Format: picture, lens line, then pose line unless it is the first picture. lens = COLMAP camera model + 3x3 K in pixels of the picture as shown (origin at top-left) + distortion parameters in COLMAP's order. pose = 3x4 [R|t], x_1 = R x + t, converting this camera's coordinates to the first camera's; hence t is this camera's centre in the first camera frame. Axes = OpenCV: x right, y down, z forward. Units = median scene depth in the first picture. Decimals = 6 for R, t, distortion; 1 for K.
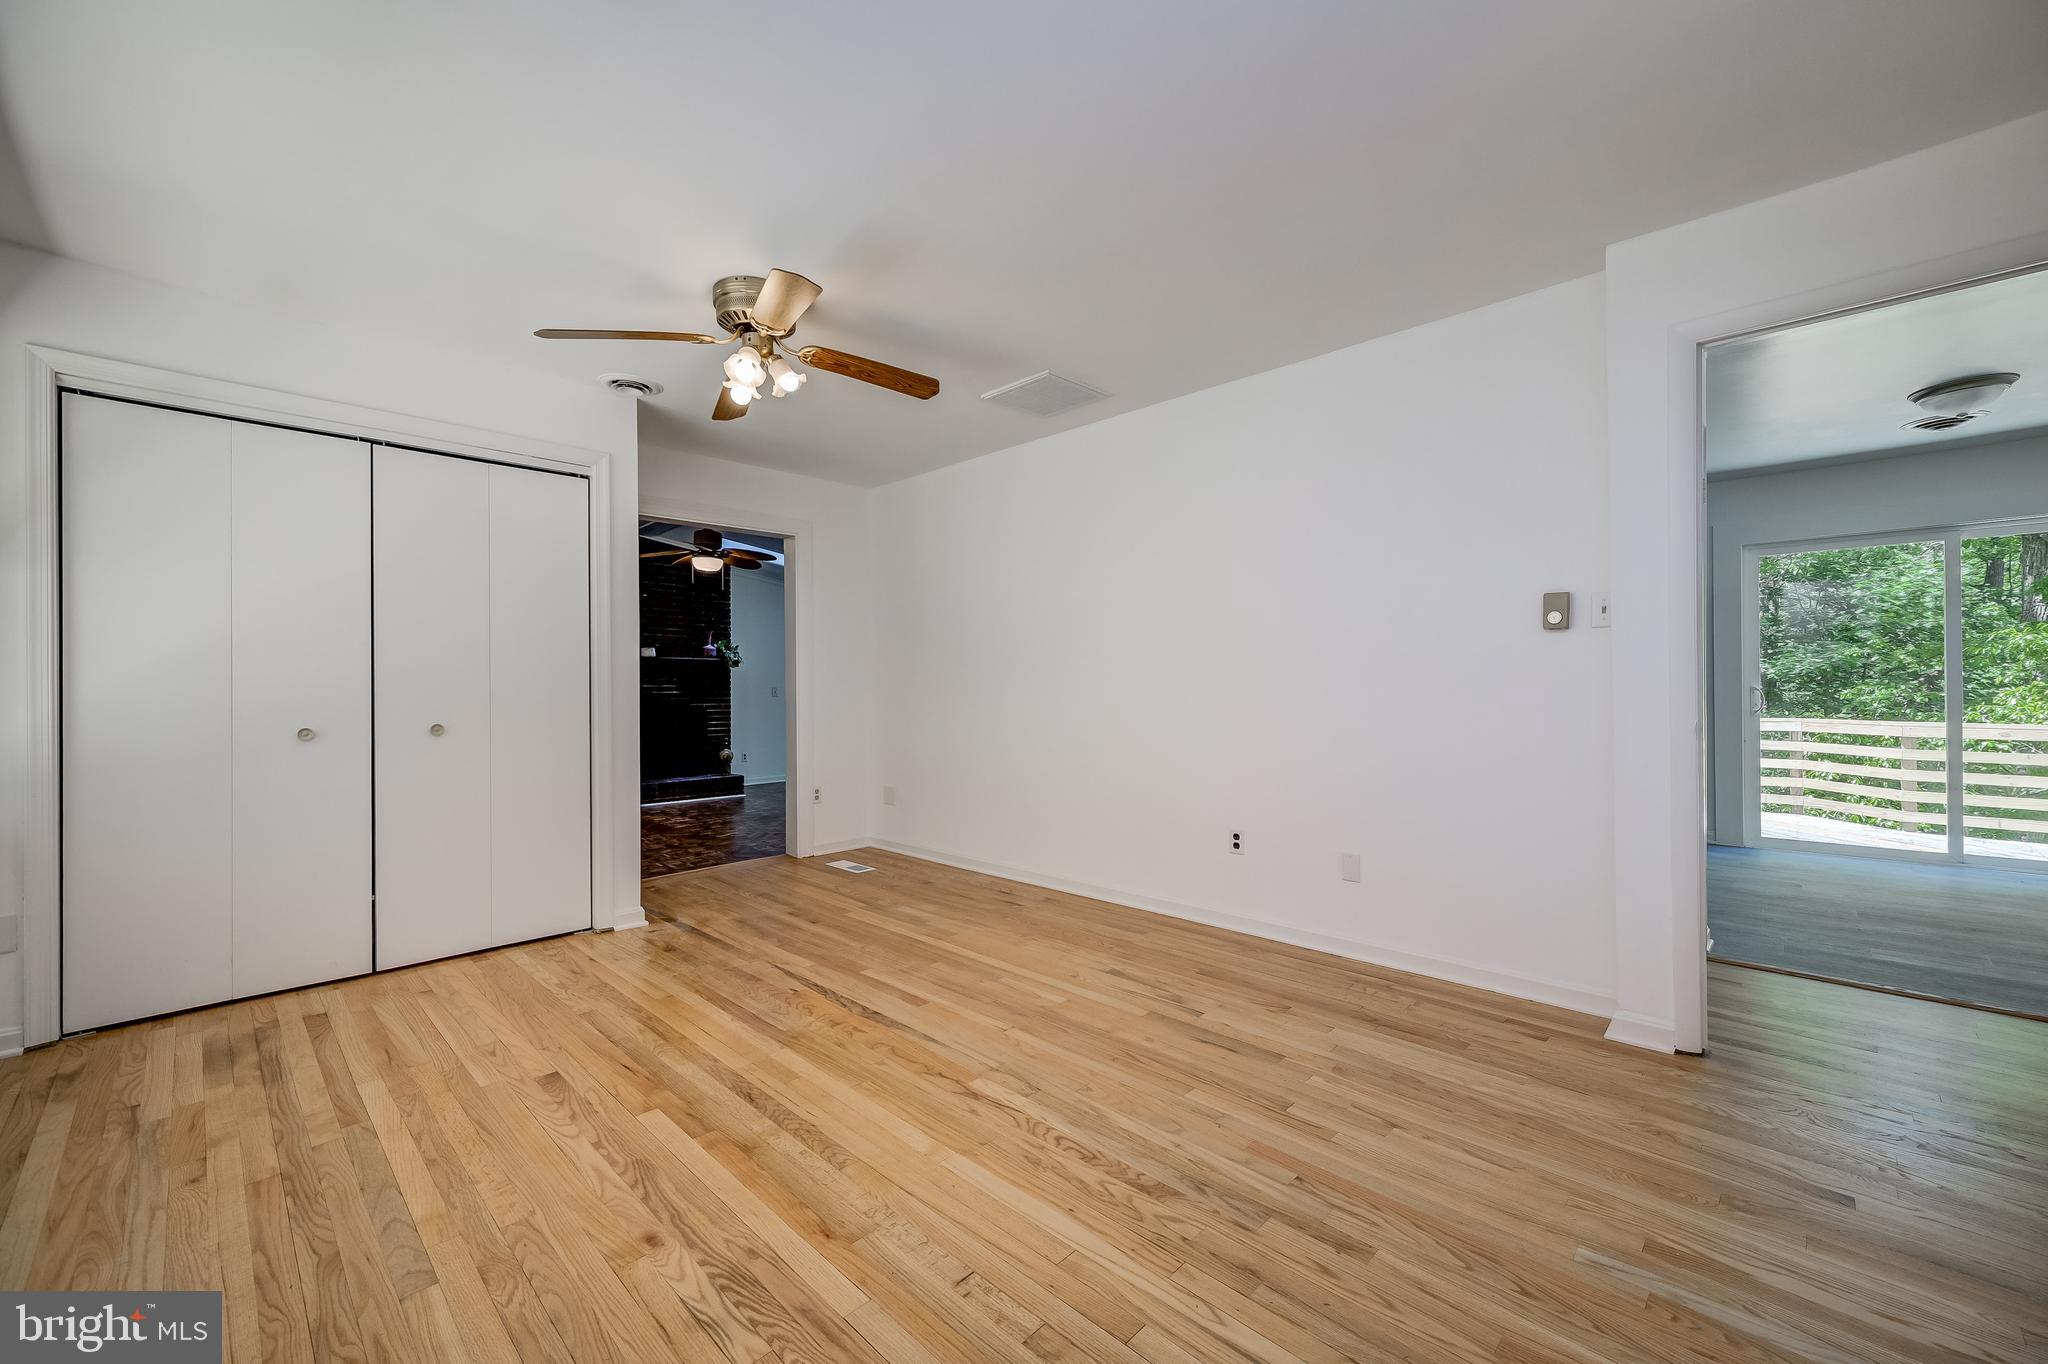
lens RADIAL K [[800.1, 0, 1022.2], [0, 800.1, 694.1], [0, 0, 1]] dist [0.008437, 0.000553]
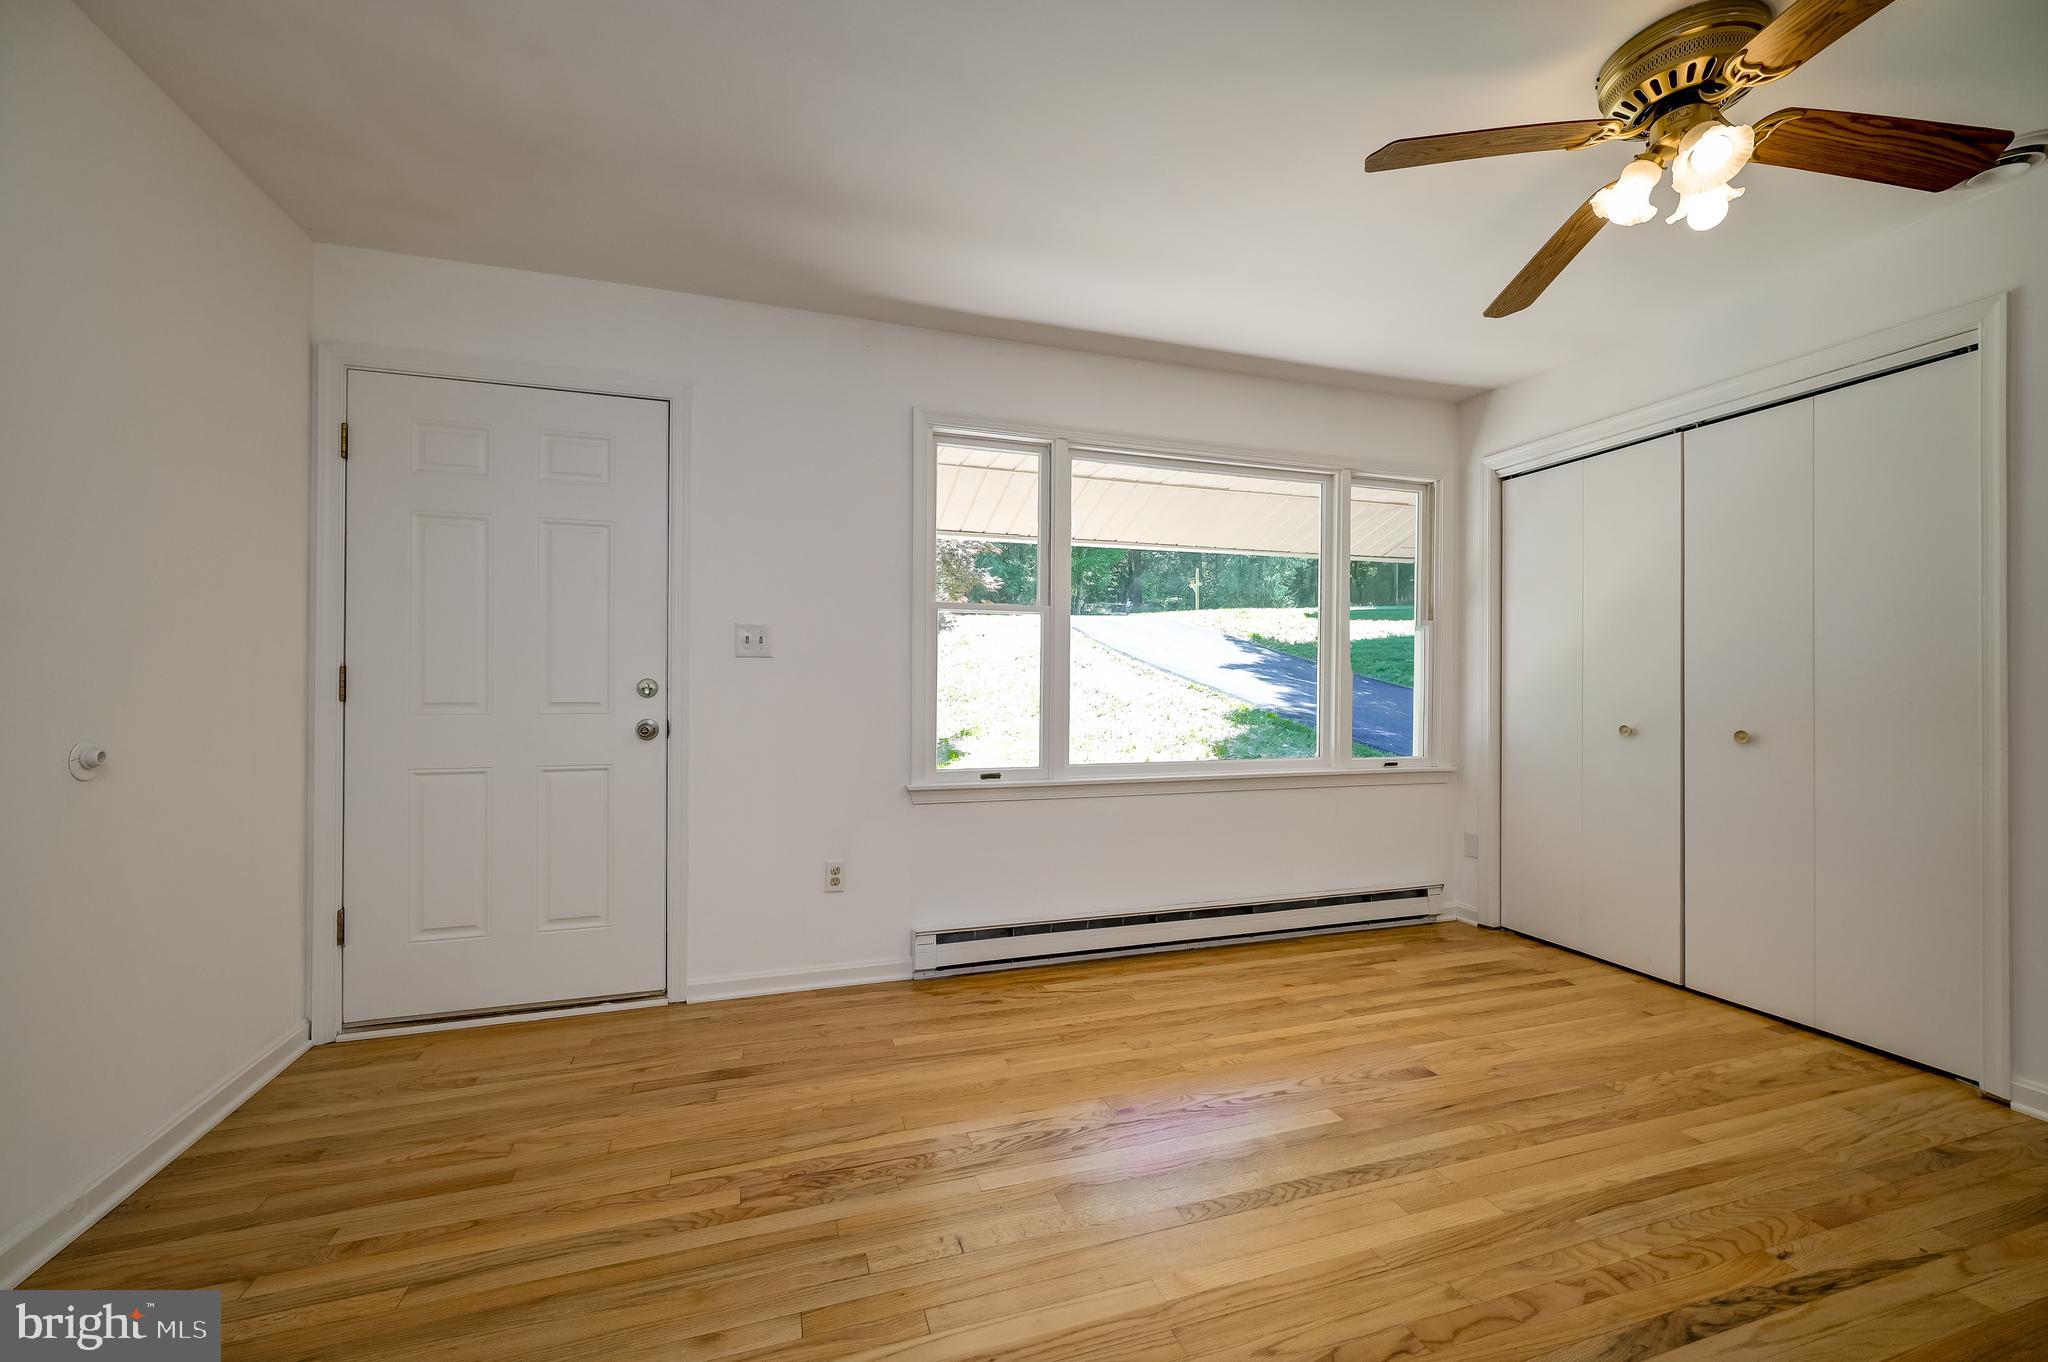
lens RADIAL K [[809.2, 0, 1018.8], [0, 809.2, 681.4], [0, 0, 1]] dist [0.000867, 0.000232]
pose [[-0.456490, -0.001141, -0.889728, 0.481466], [-0.012660, 0.999906, 0.005213, -0.010309], [0.889638, 0.013643, -0.456462, 0.886336]]
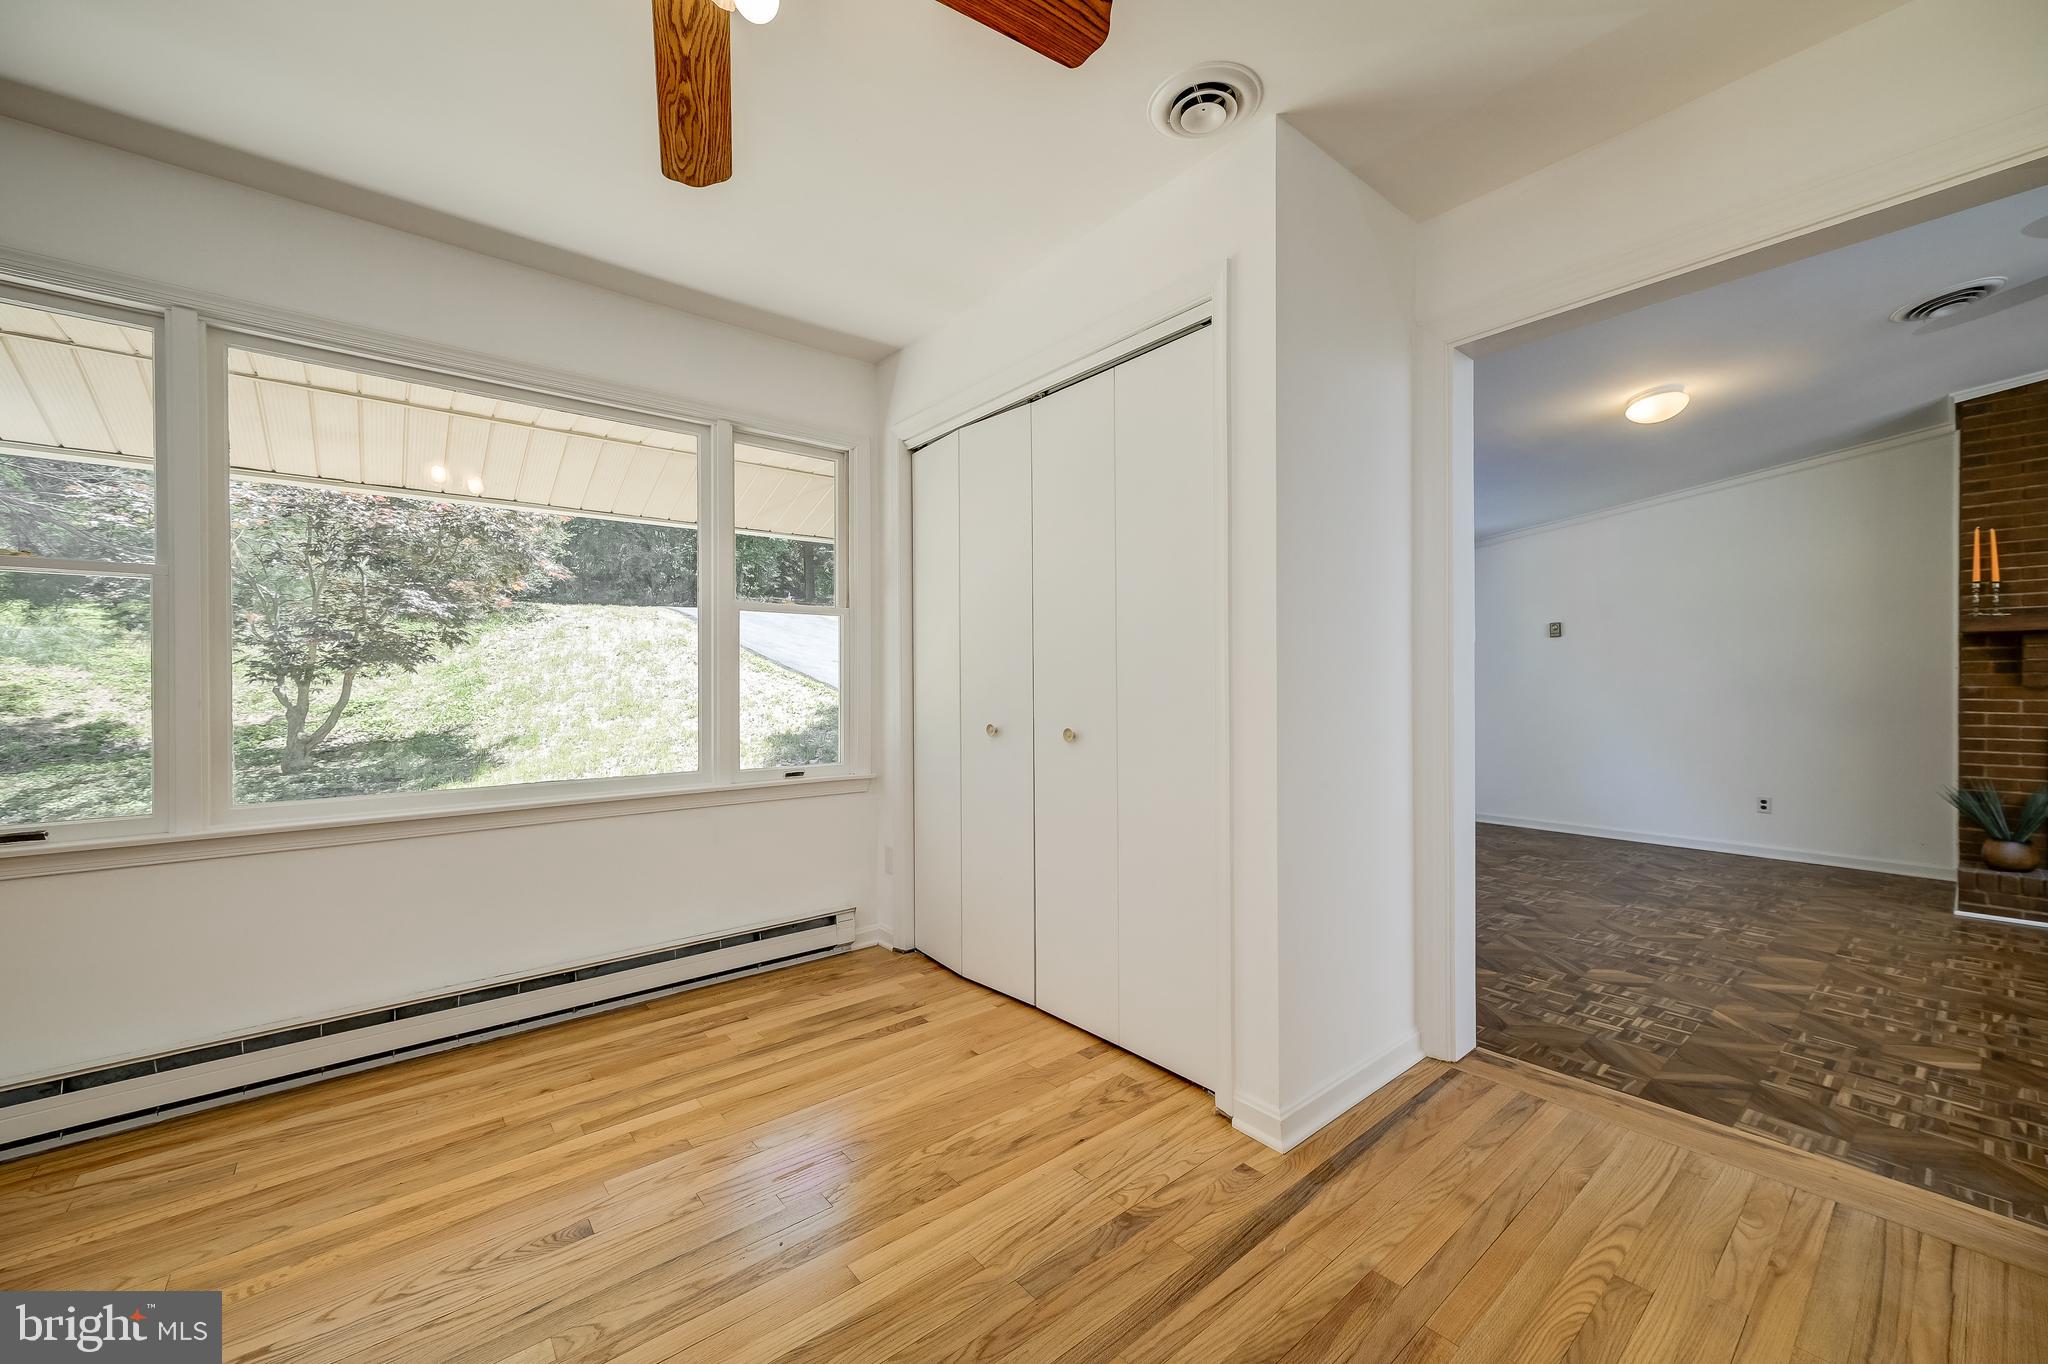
lens RADIAL K [[800.1, 0, 1016.0], [0, 800.1, 680.2], [0, 0, 1]] dist [0.008437, 0.000553]
pose [[-0.099548, 0.004403, -0.995023, 0.069503], [-0.004906, 0.999976, 0.004916, -0.014400], [0.995021, 0.005371, -0.099524, 1.281803]]
